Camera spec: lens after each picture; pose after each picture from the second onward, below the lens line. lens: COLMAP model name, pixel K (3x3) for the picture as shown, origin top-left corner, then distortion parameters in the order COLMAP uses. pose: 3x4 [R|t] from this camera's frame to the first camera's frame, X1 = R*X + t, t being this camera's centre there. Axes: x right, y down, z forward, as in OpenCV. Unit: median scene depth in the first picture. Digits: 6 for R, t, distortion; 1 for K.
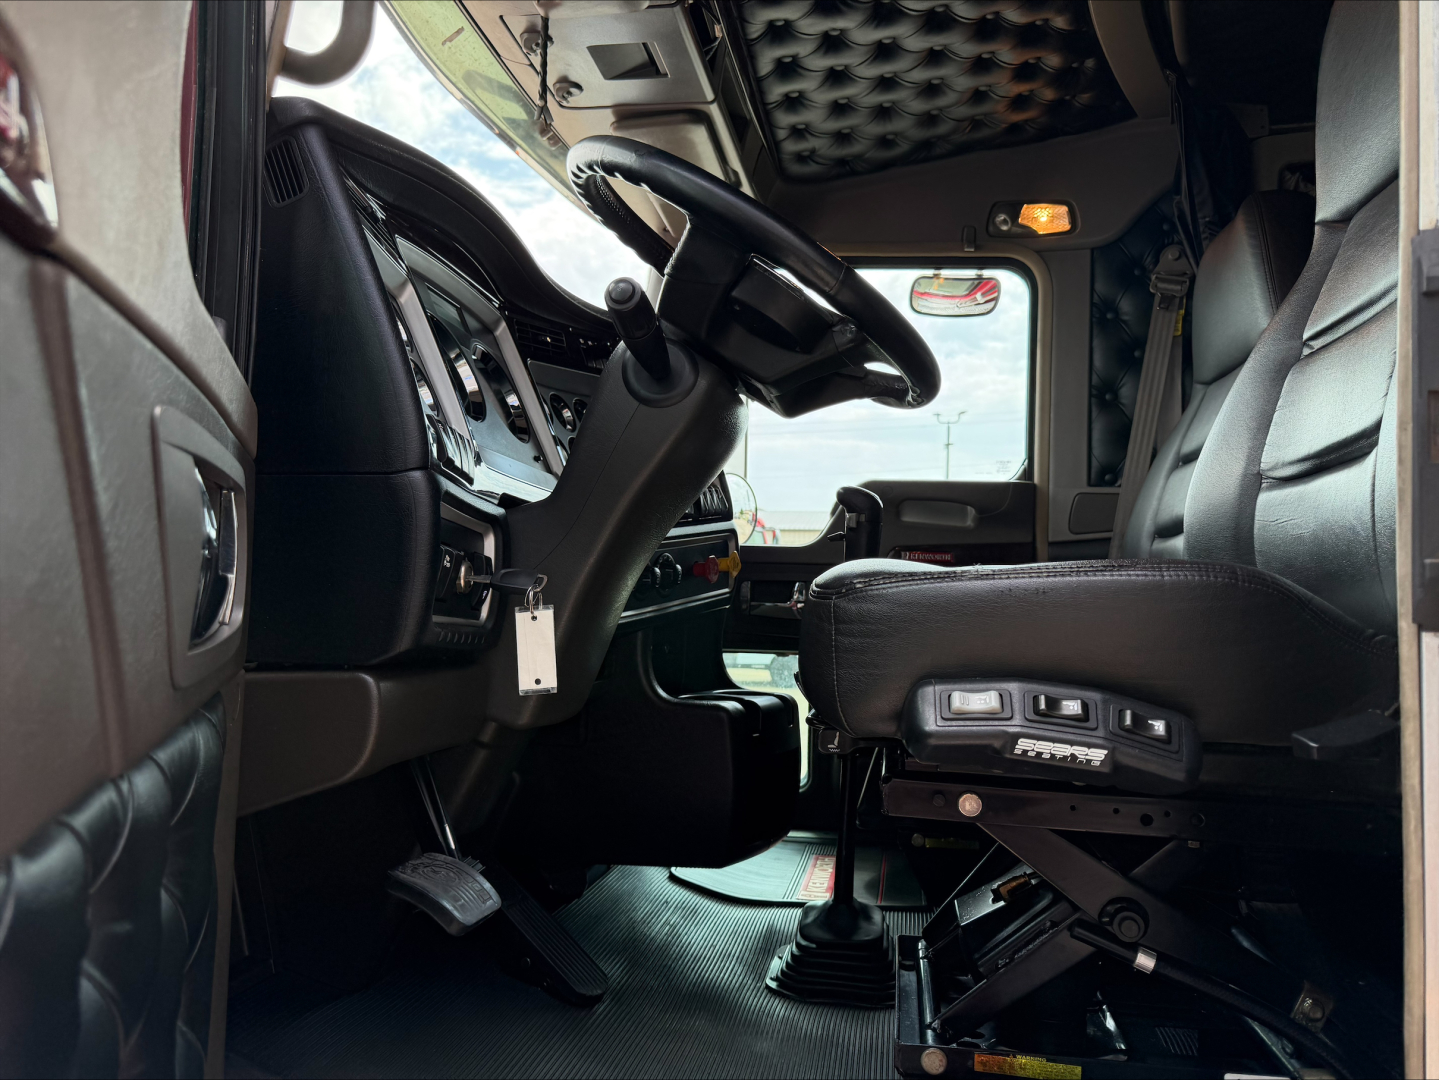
lens RADIAL K [[1033.5, 0, 725.1], [0, 1033.5, 544.0], [0, 0, 1]] dist [0.023101, -0.035162]
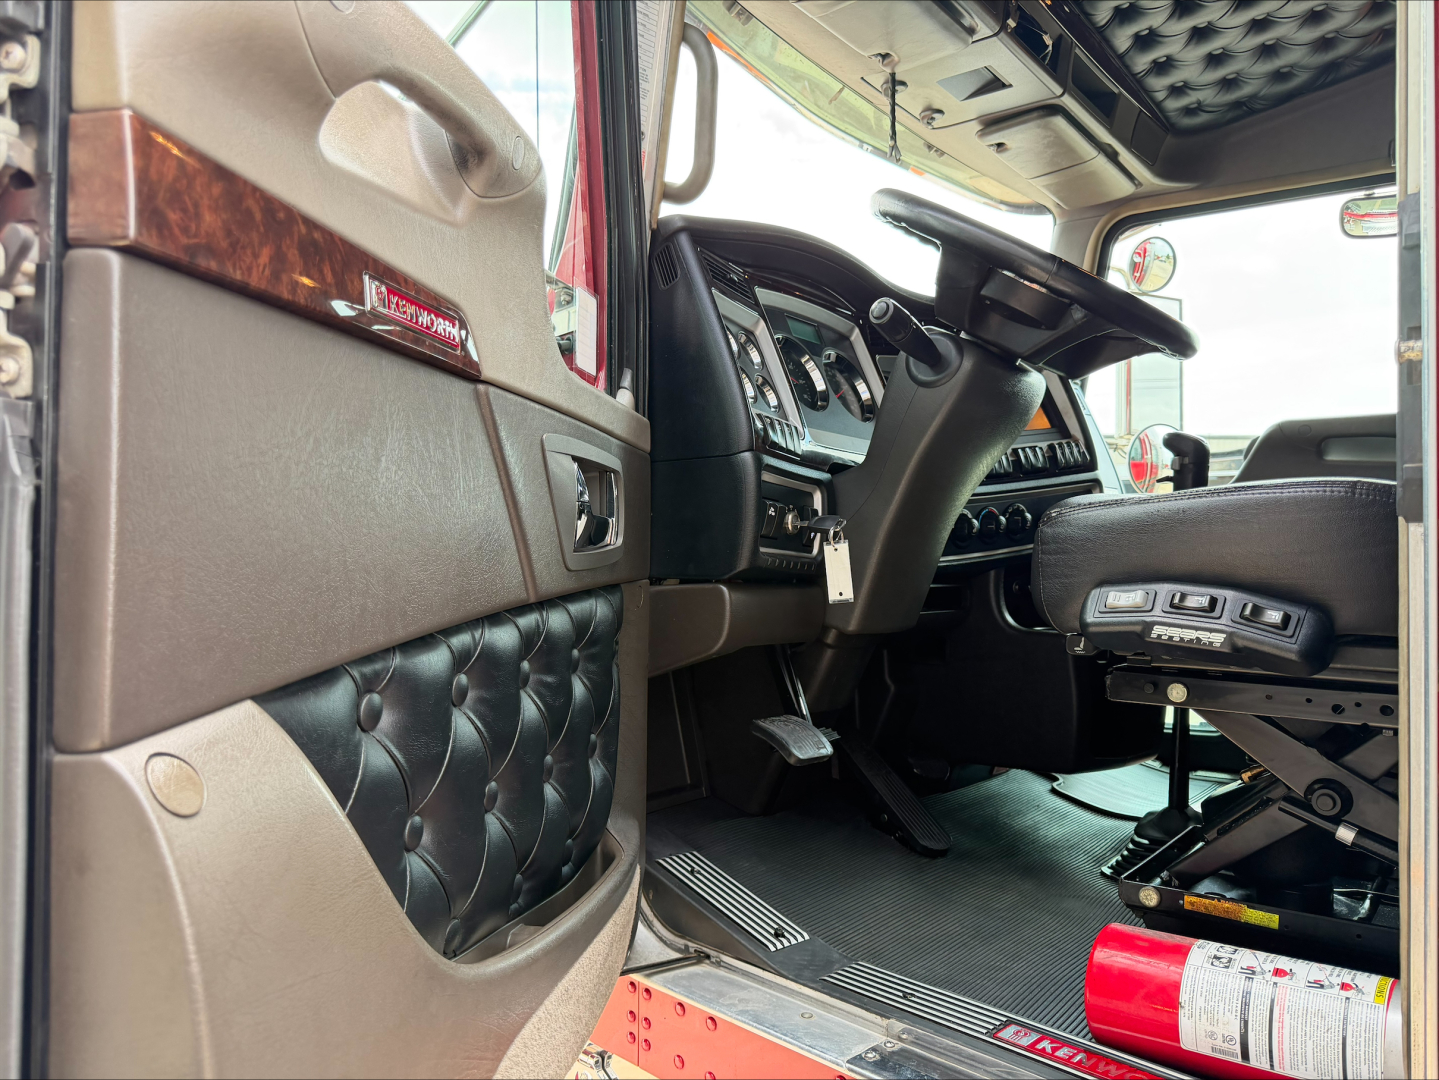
lens RADIAL K [[1033.5, 0, 707.4], [0, 1033.5, 536.3], [0, 0, 1]] dist [0.023101, -0.035162]
pose [[0.870630, -0.034640, -0.490717, 0.212587], [0.044952, 0.998946, 0.009238, 0.019737], [0.489880, -0.030101, 0.871270, -0.189086]]
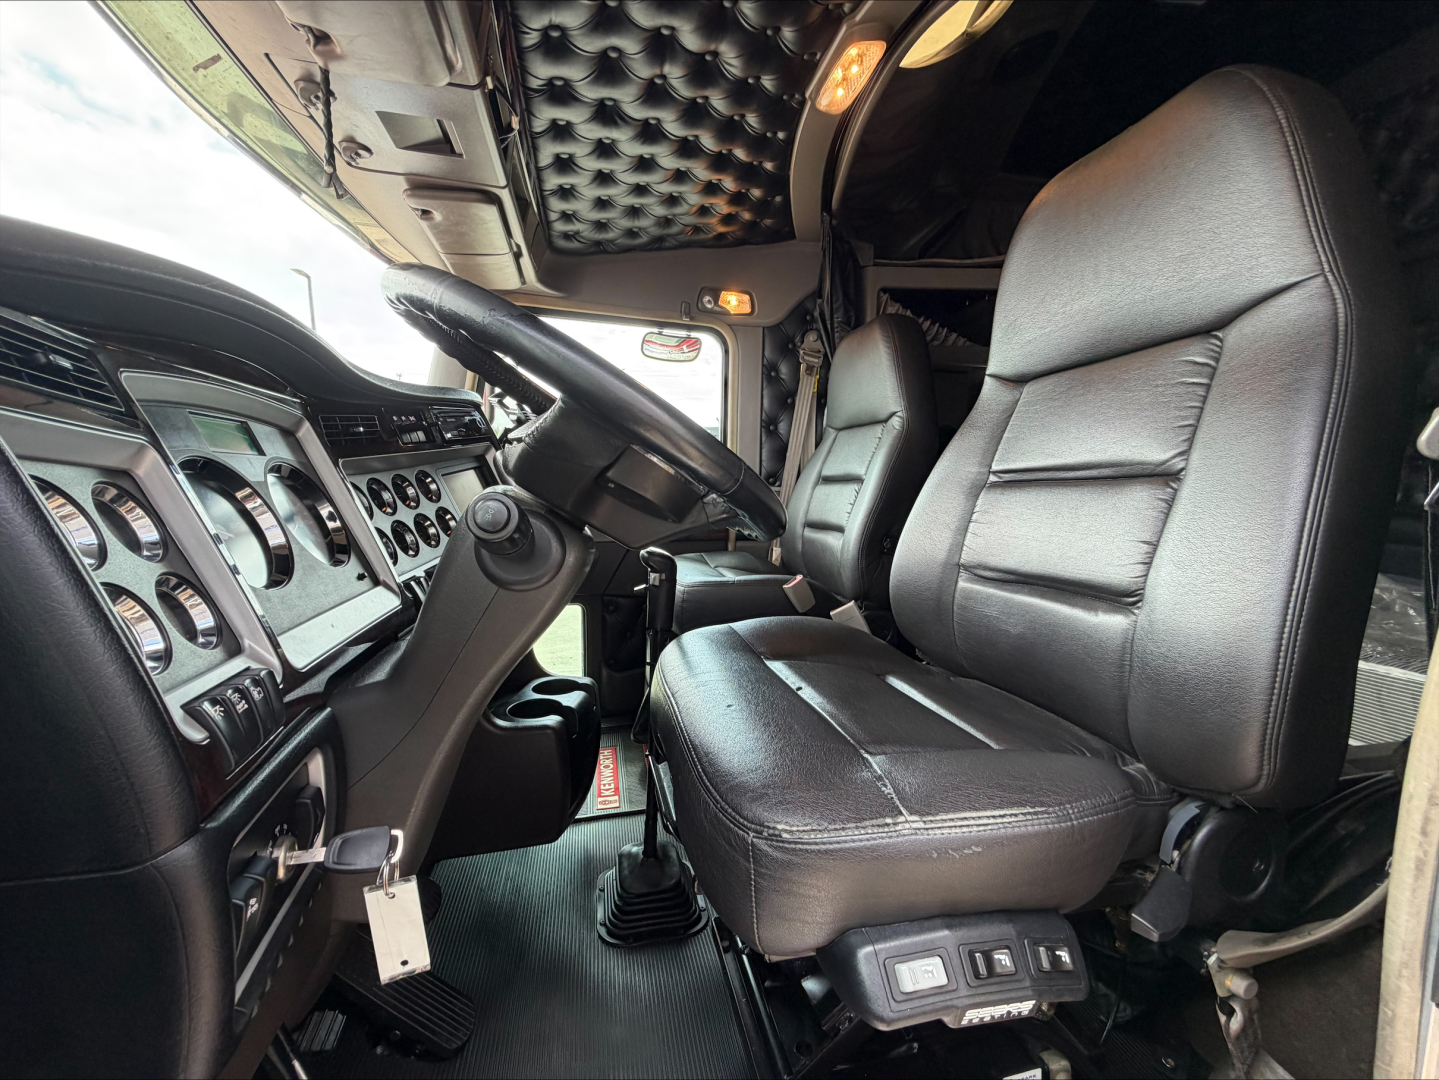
lens RADIAL K [[574.7, 0, 714.3], [0, 574.7, 540.2], [0, 0, 1]] dist [-0.002245, 0.002807]
pose [[0.926649, -0.053078, 0.372162, -0.061379], [-0.009385, 0.986407, 0.164052, -0.171124], [-0.375811, -0.155511, 0.913555, 0.317226]]
